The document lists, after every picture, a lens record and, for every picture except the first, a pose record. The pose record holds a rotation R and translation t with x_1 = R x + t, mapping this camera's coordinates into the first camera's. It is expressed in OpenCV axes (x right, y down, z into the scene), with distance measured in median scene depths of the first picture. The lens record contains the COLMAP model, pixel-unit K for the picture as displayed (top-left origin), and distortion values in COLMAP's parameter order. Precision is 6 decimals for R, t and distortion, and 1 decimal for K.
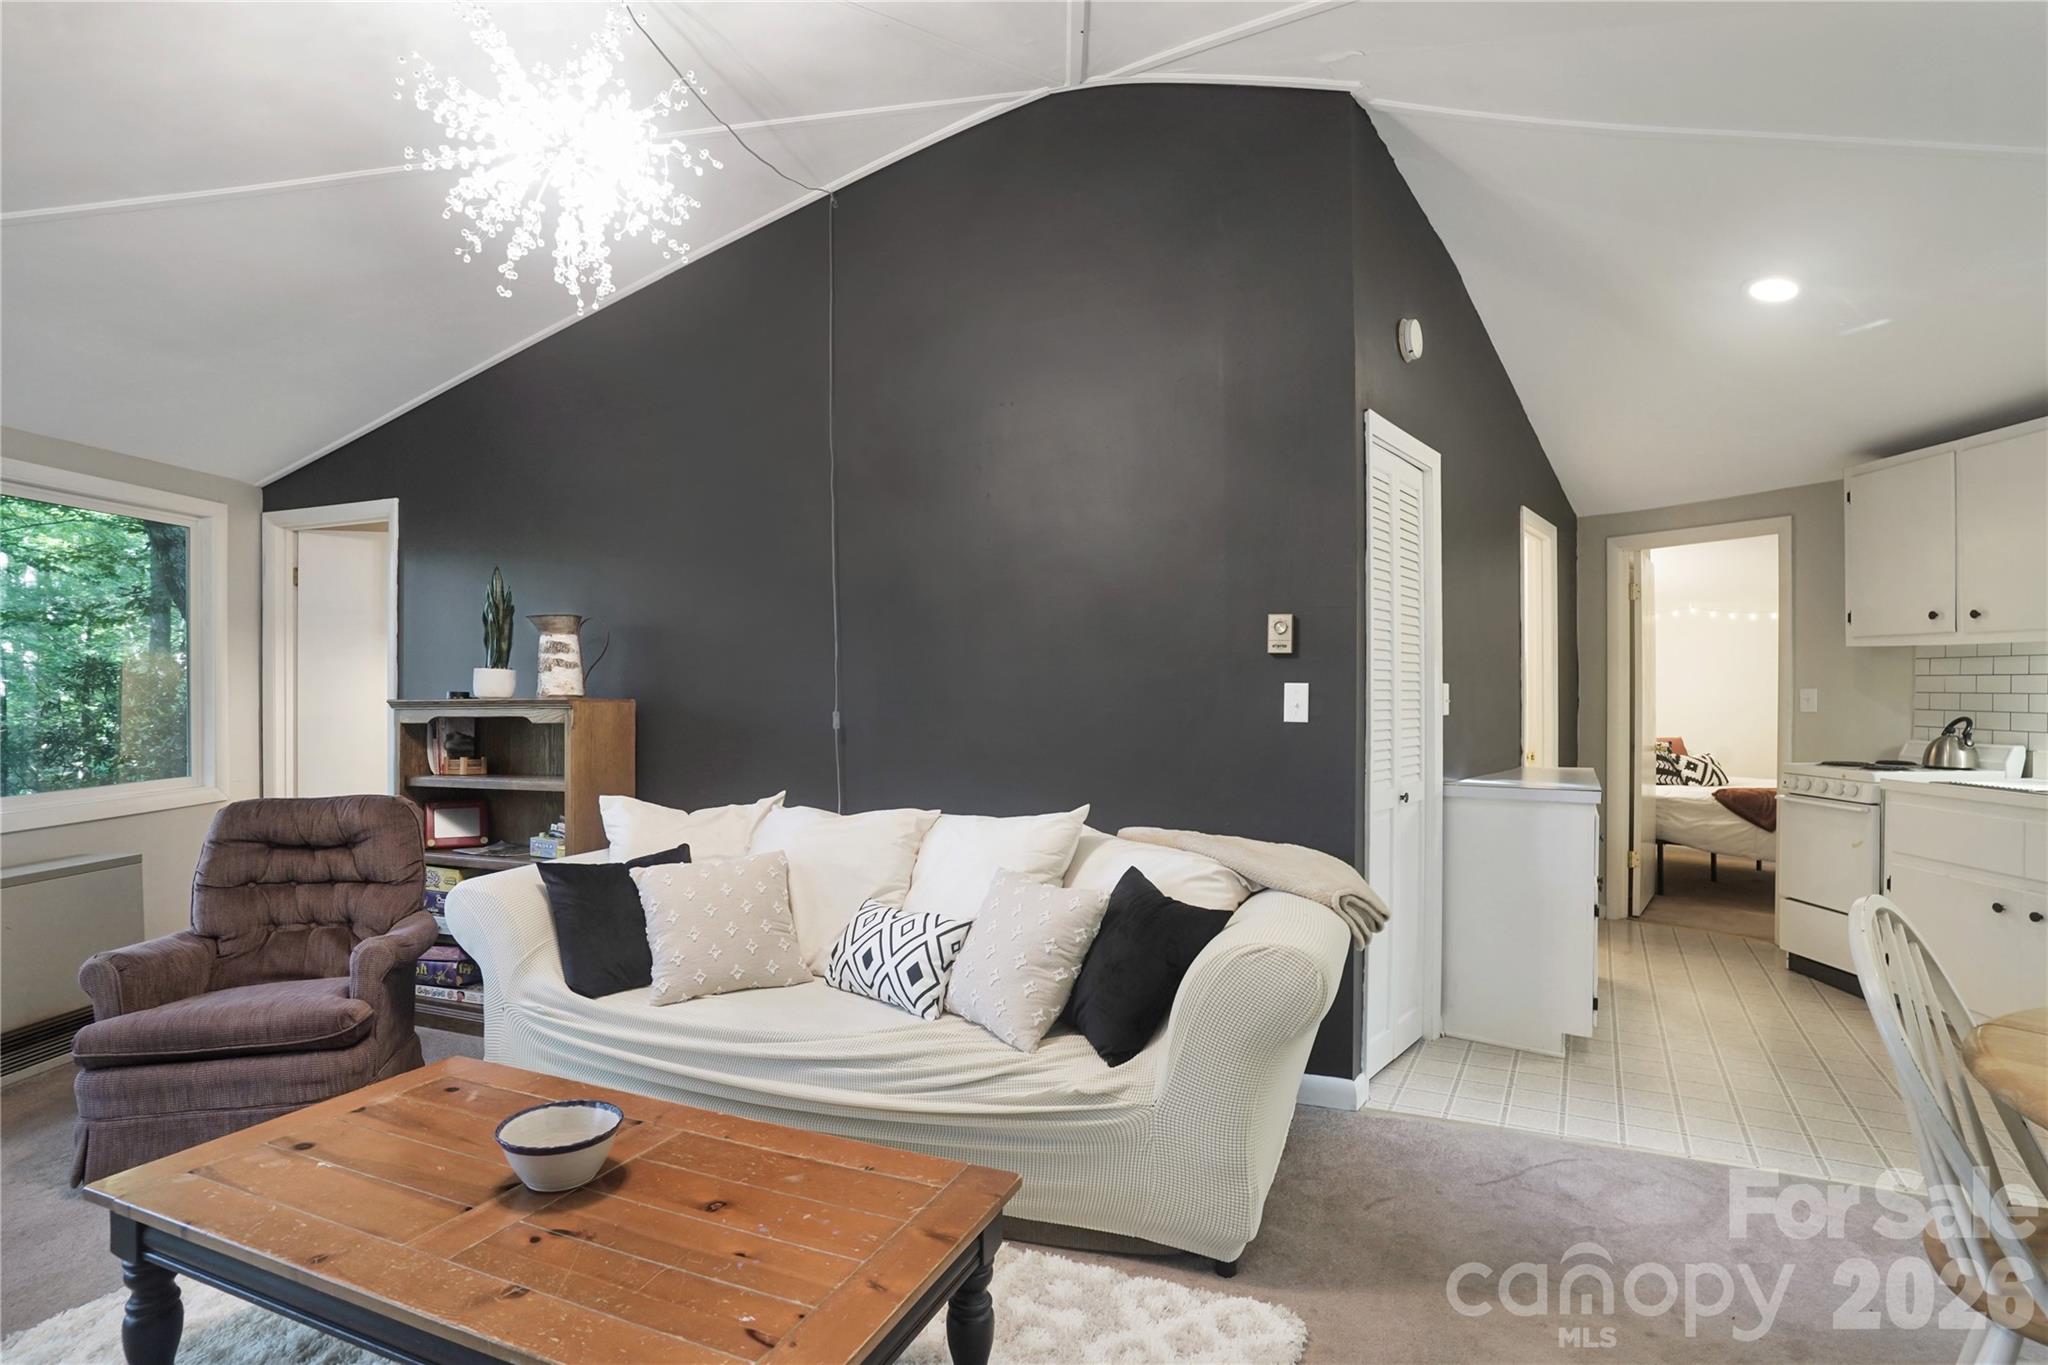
lens RADIAL K [[1065.0, 0, 1058.3], [0, 1065.0, 703.6], [0, 0, 1]] dist [-0.074678, 0.048899]
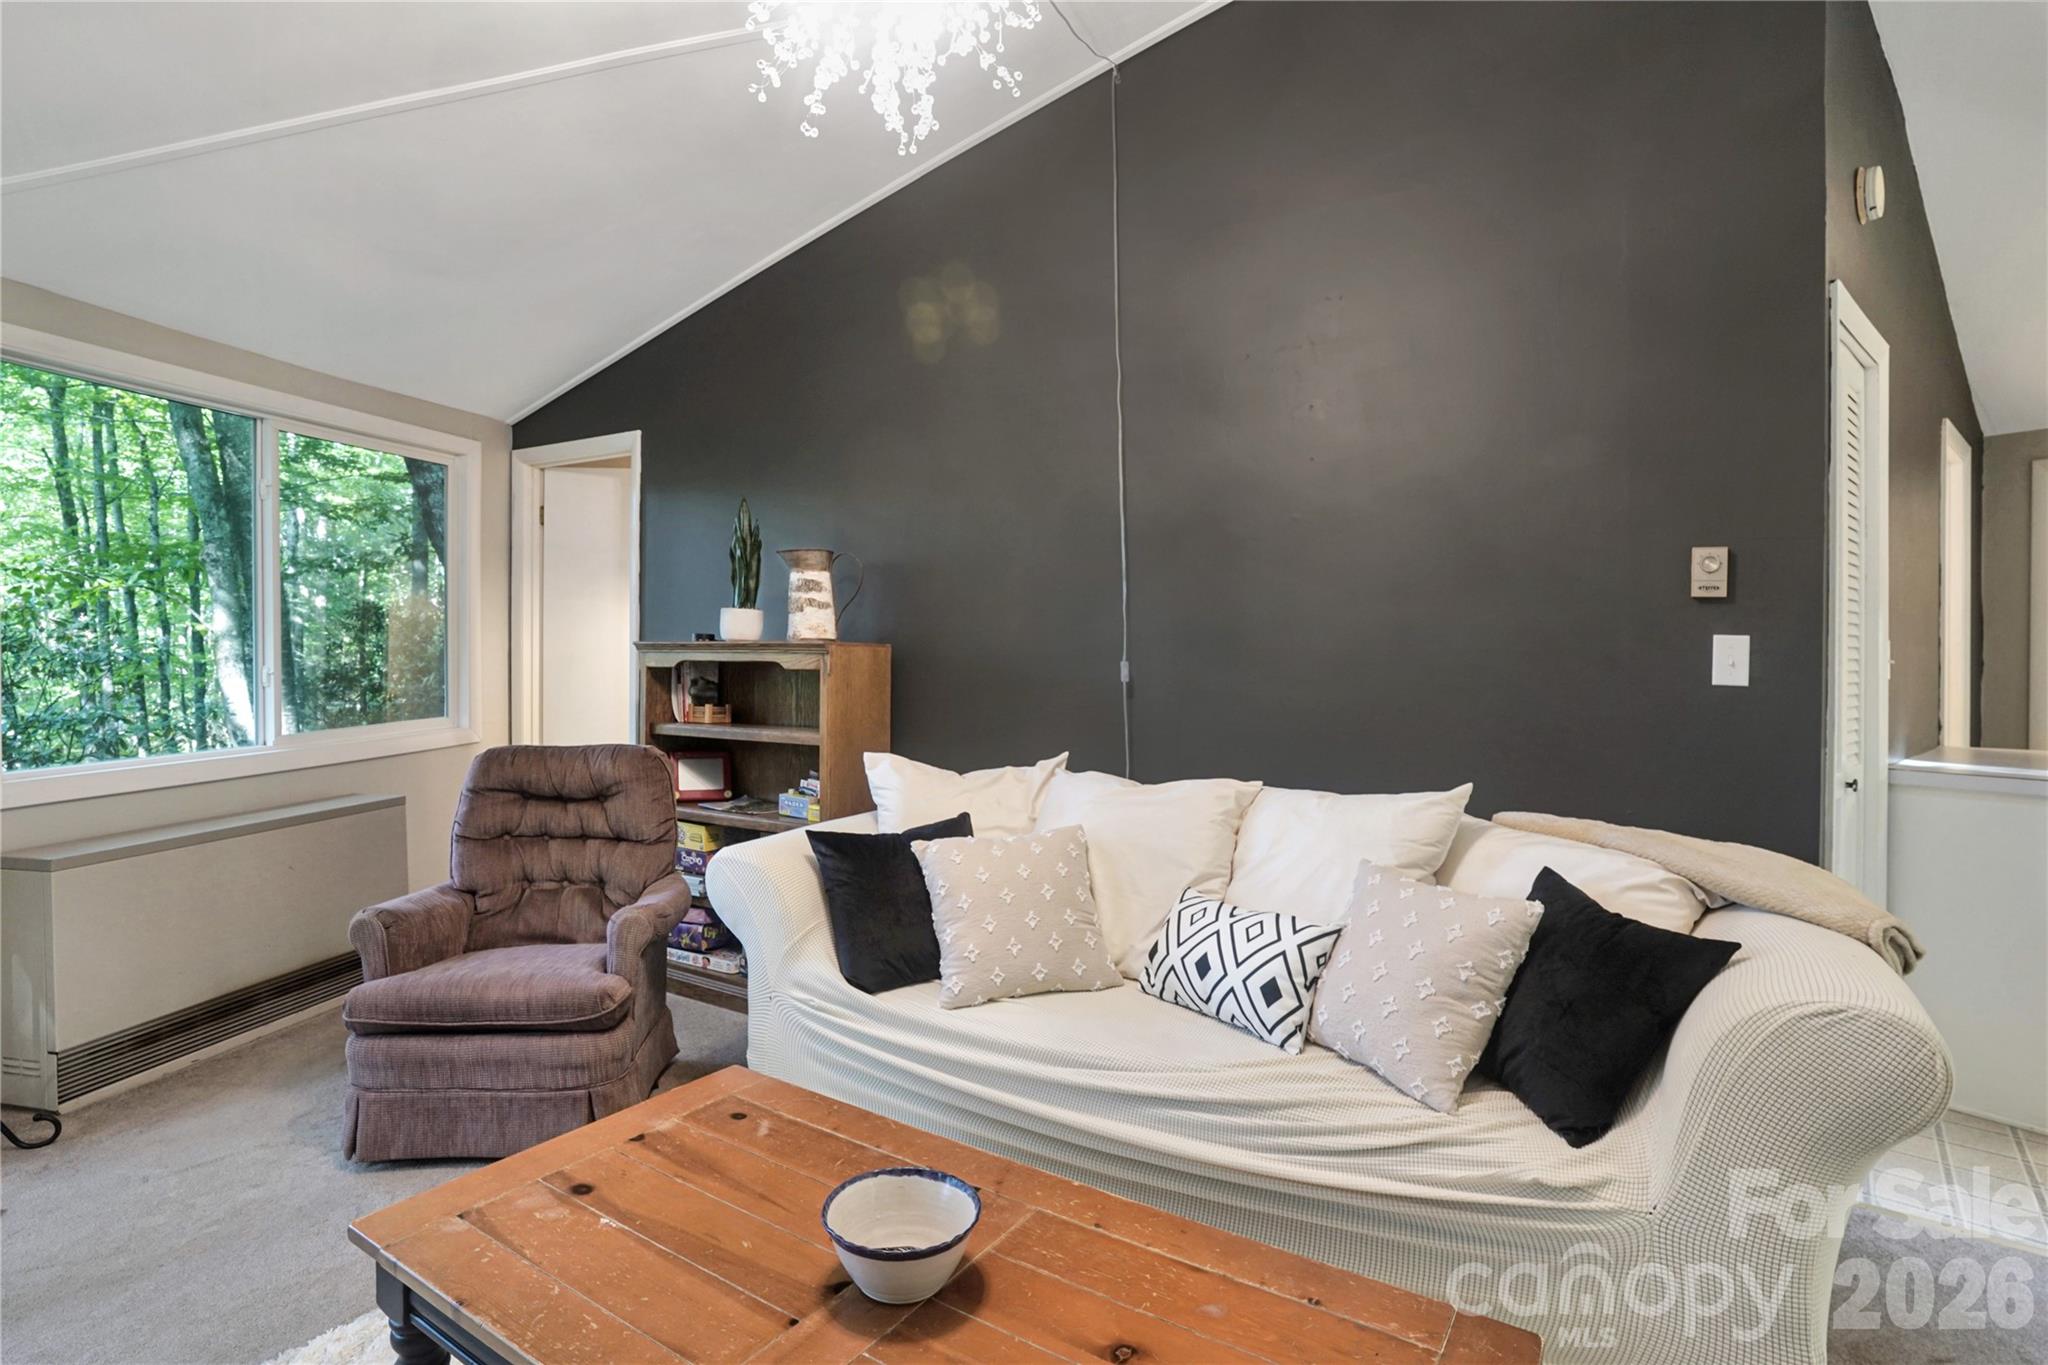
lens RADIAL K [[1040.6, 0, 1025.2], [0, 1040.6, 674.3], [0, 0, 1]] dist [-0.085368, 0.074283]
pose [[0.984166, 0.018580, -0.176274, -0.166679], [-0.015382, 0.999692, 0.019493, 0.003343], [0.176582, -0.016473, 0.984148, 0.186695]]
